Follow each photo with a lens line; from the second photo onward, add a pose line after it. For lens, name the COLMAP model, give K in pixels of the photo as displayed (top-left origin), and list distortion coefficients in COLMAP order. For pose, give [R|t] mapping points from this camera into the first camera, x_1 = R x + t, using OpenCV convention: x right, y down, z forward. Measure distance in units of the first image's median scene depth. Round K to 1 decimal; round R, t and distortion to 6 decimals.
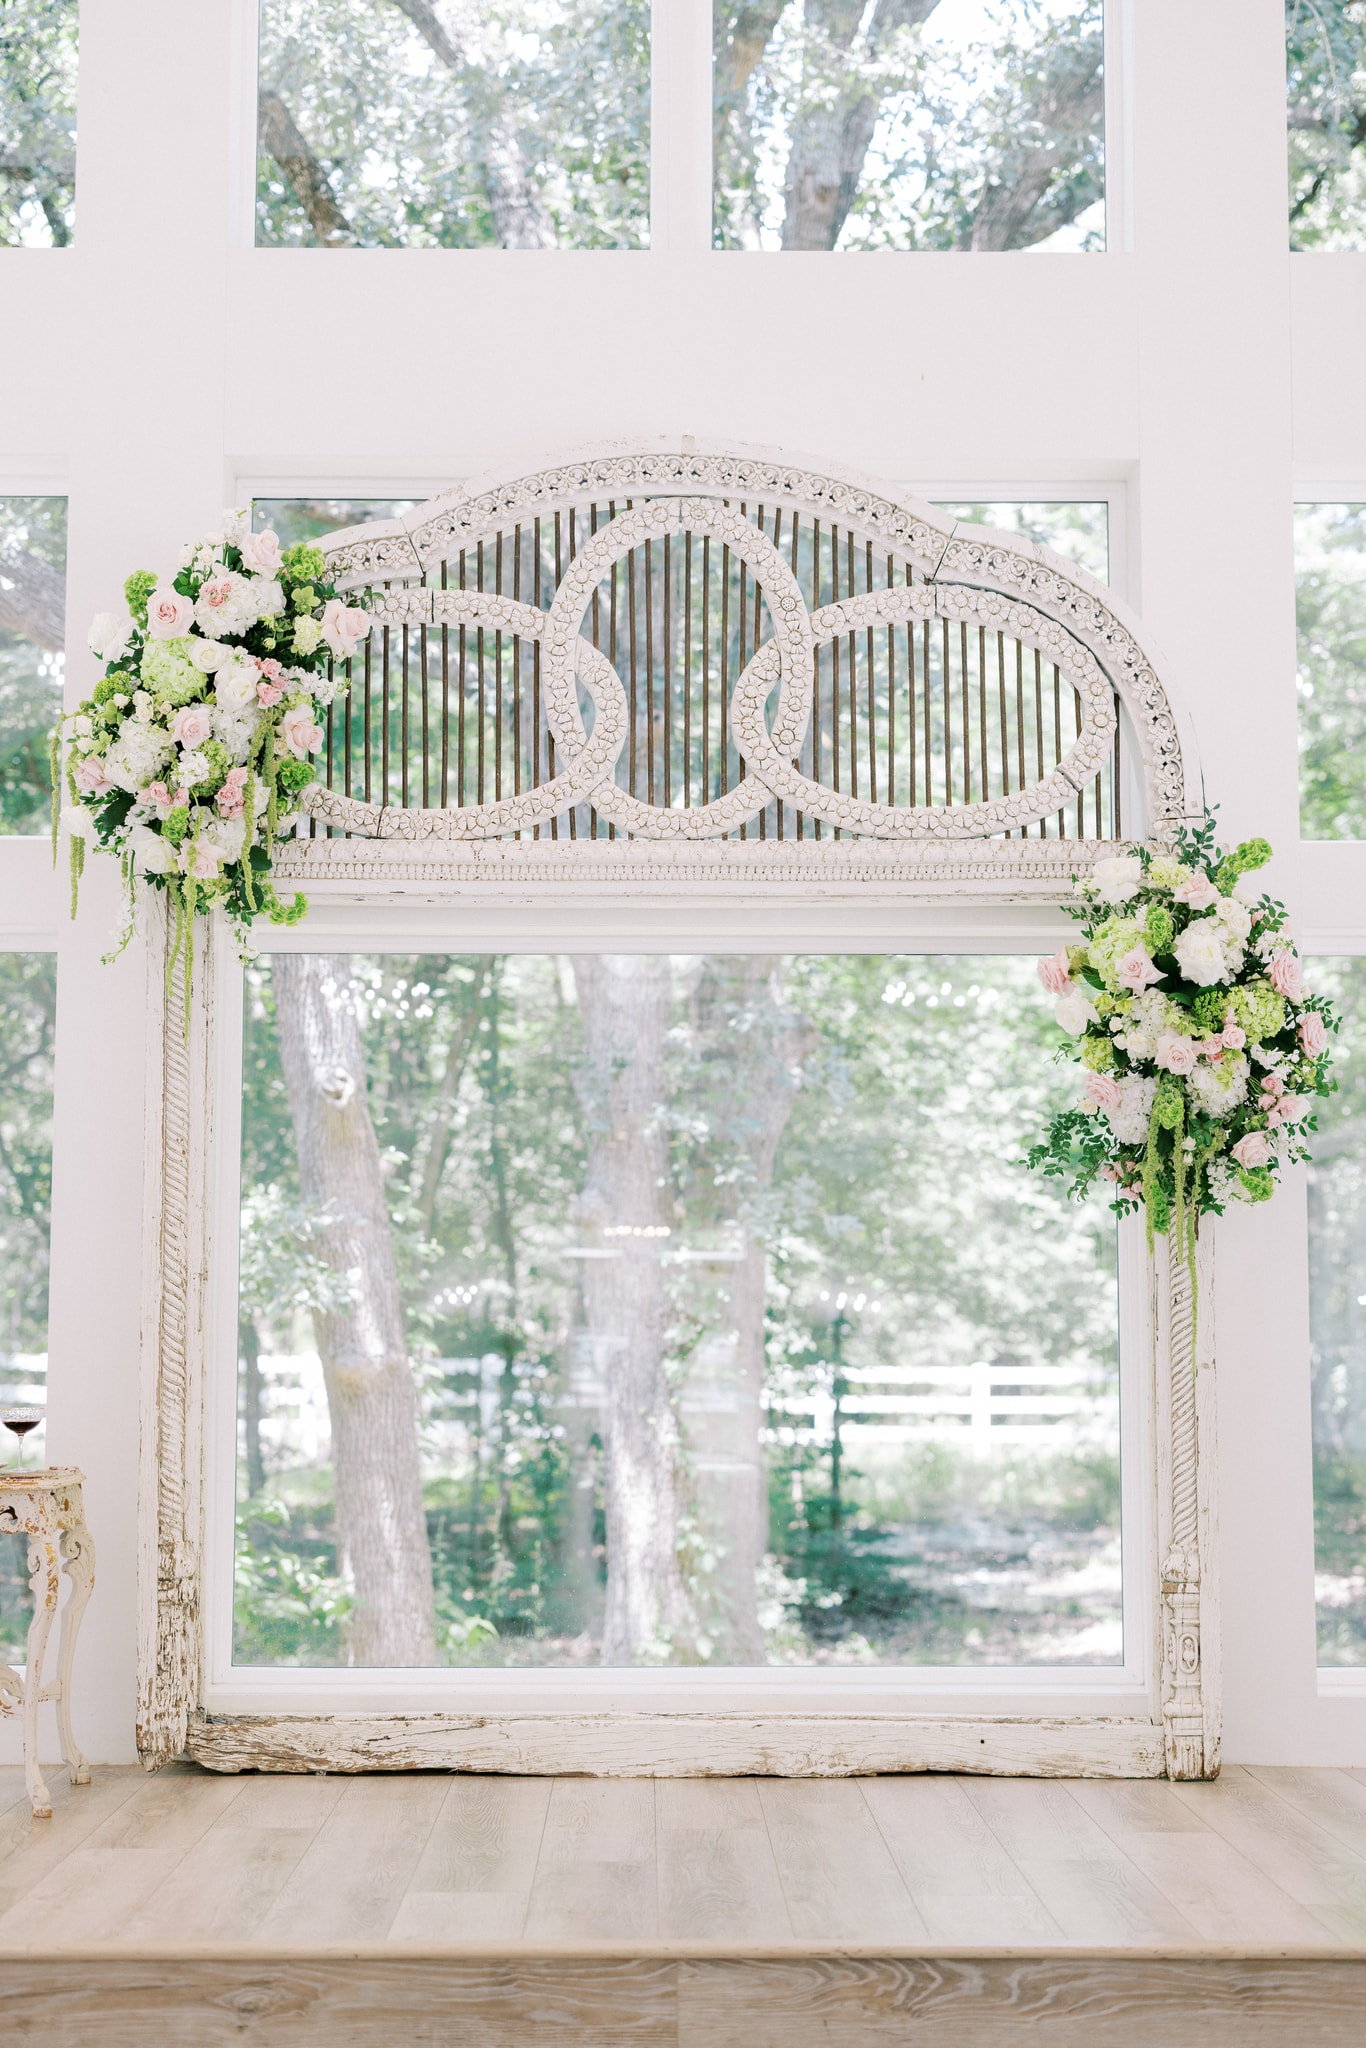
lens RADIAL K [[2986.5, 0, 683.0], [0, 2986.5, 1024.0], [0, 0, 1]] dist [0.006629, 0.059225]
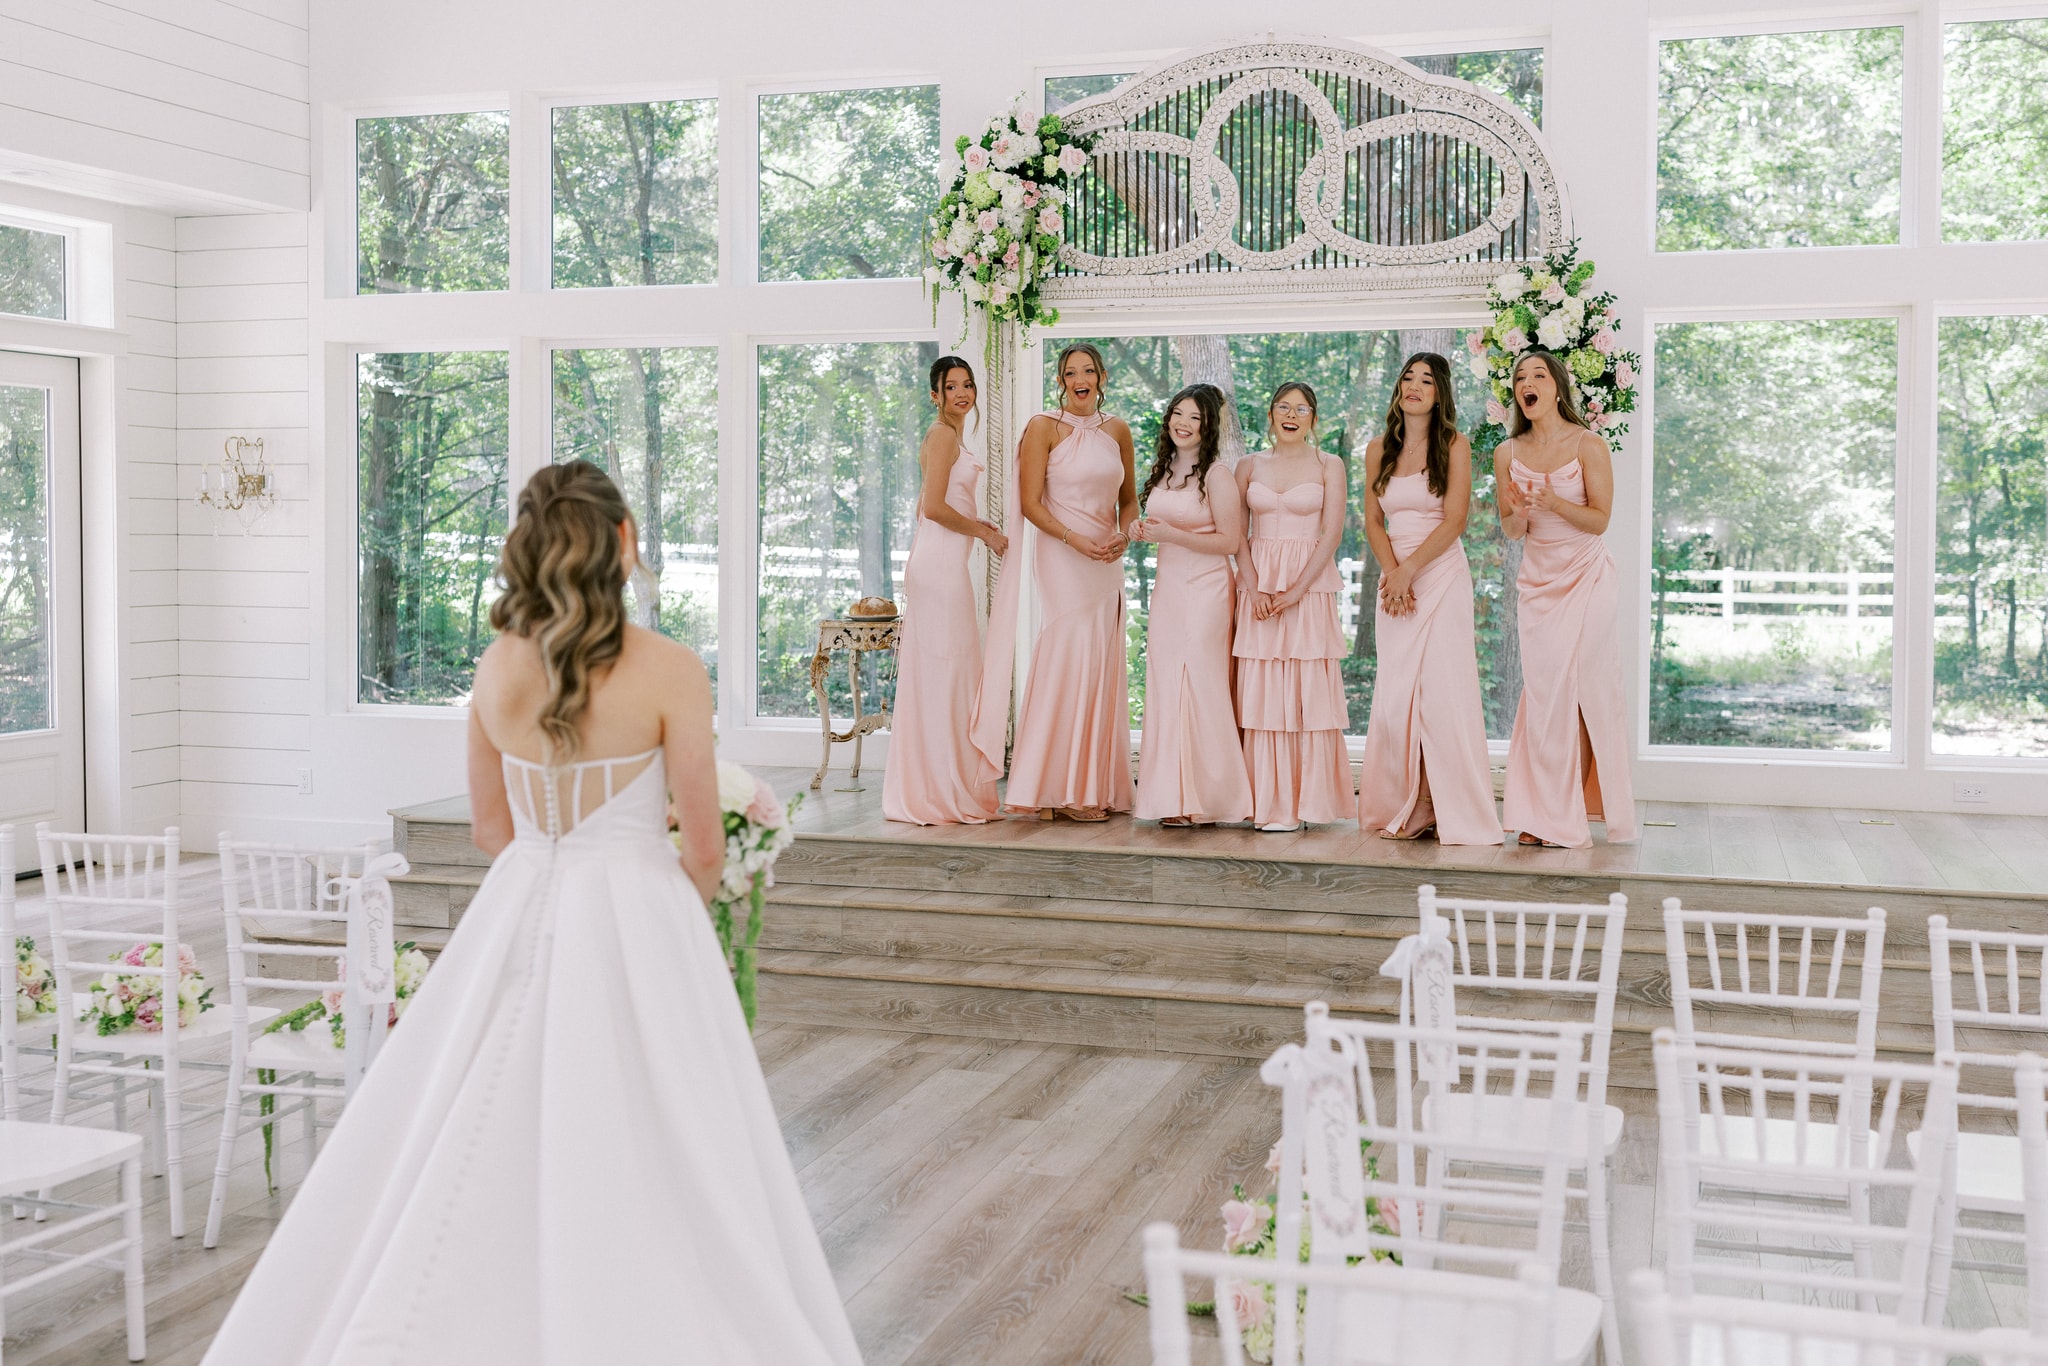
lens RADIAL K [[2240.6, 0, 1023.4], [0, 2240.6, 615.0], [0, 0, 1]] dist [0.010943, 0.013996]
pose [[0.951660, 0.013019, -0.306879, 0.276902], [0.028370, 0.991105, 0.130026, -0.037041], [0.305842, -0.132446, 0.942825, -0.322294]]
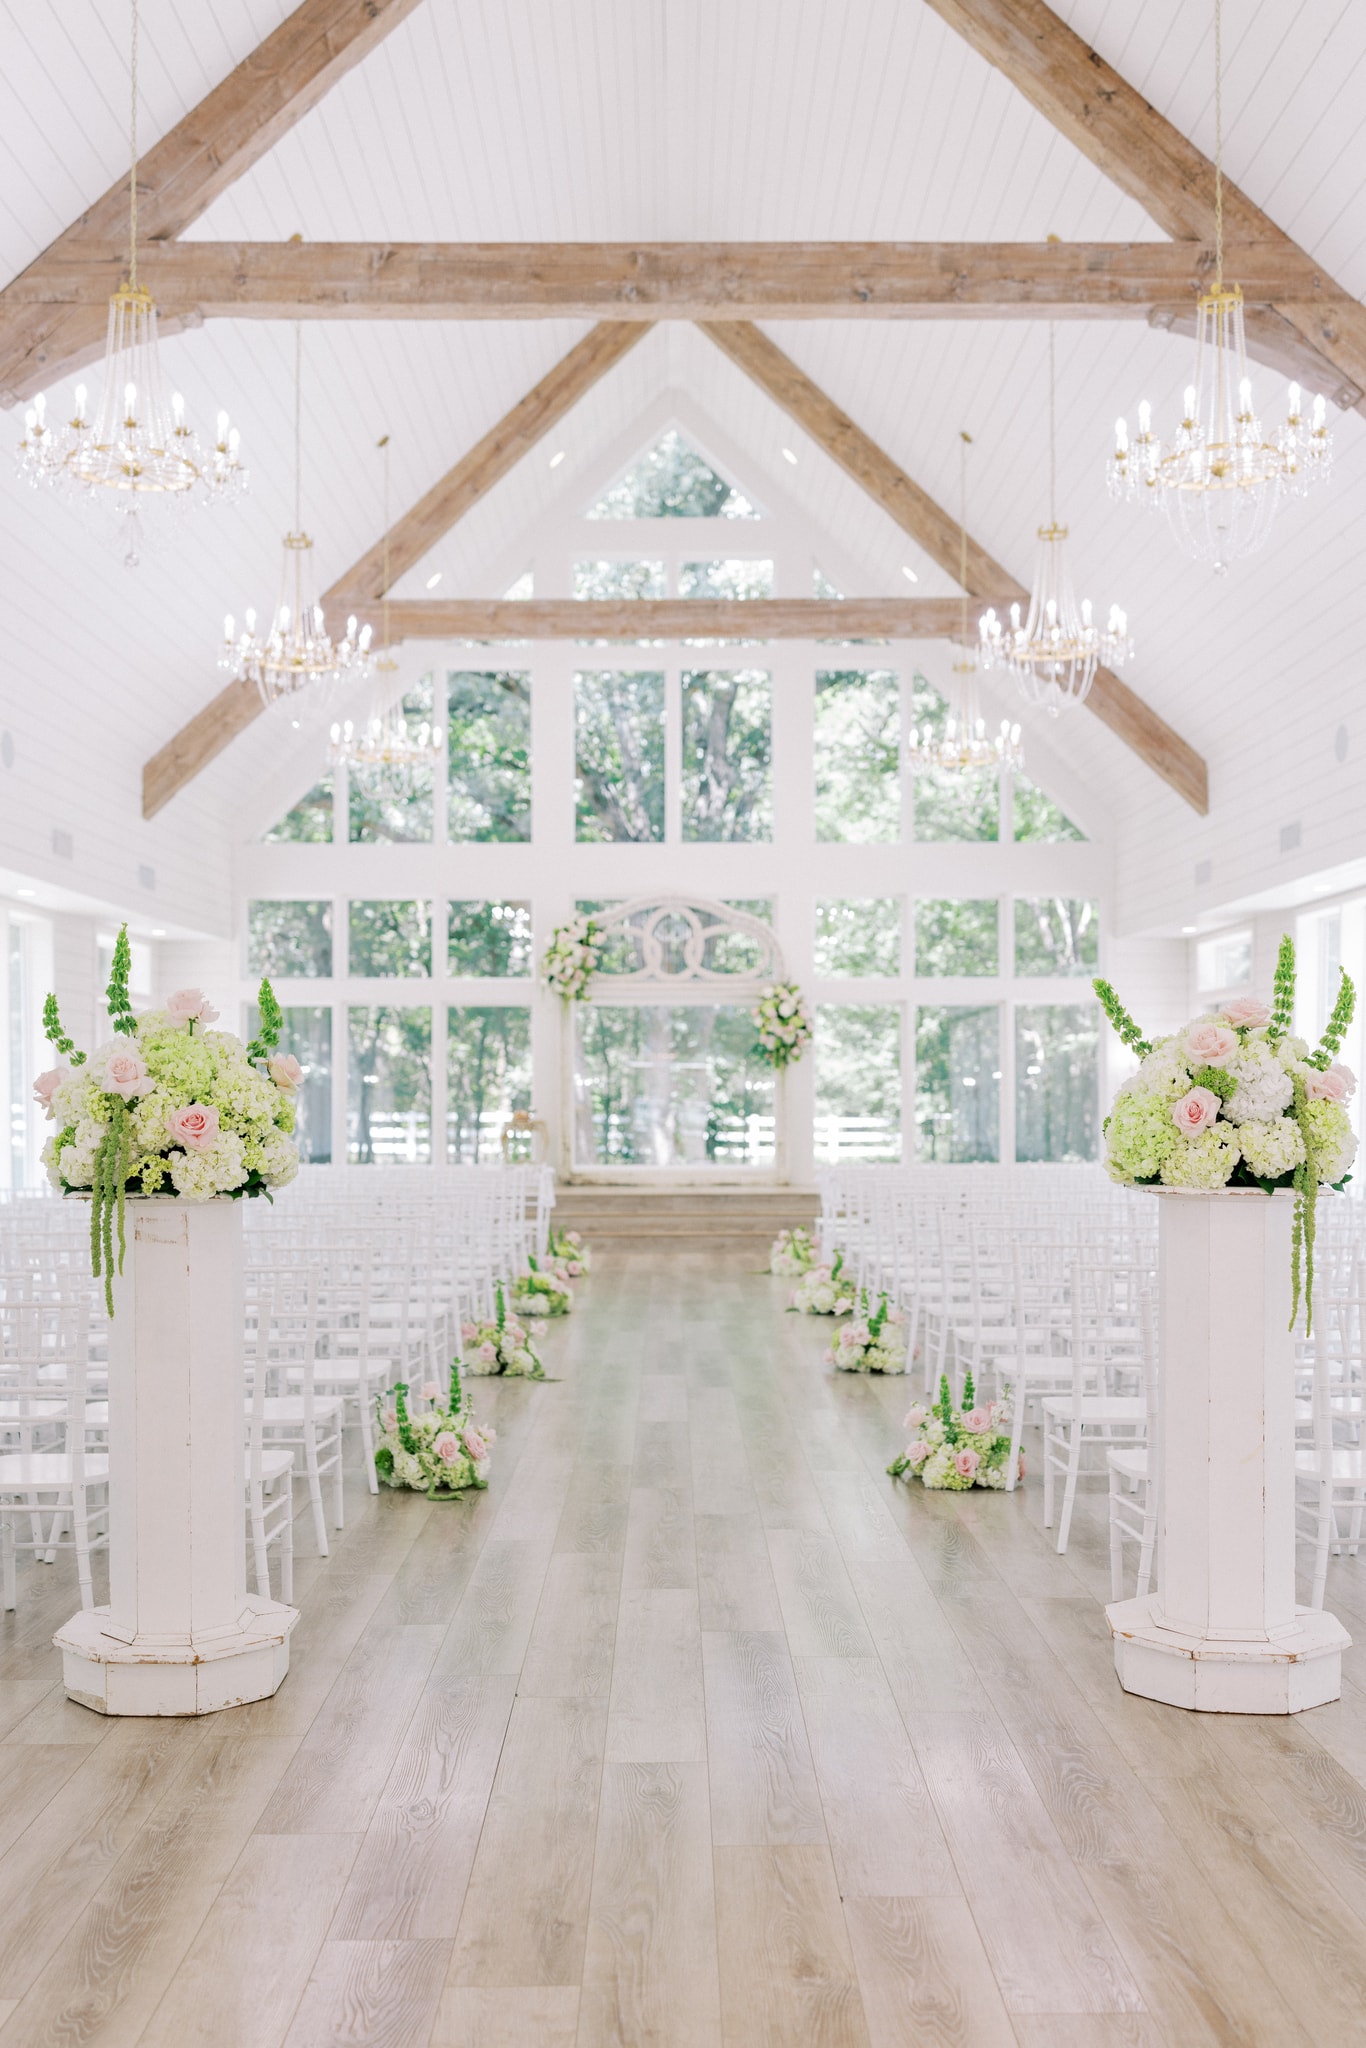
lens RADIAL K [[2240.6, 0, 683.0], [0, 2240.6, 1024.0], [0, 0, 1]] dist [0.010943, 0.013996]
pose [[0.999986, -0.002390, -0.004626, 0.029963], [0.002683, 0.997912, 0.064534, -0.223152], [0.004462, -0.064545, 0.997905, -2.449642]]
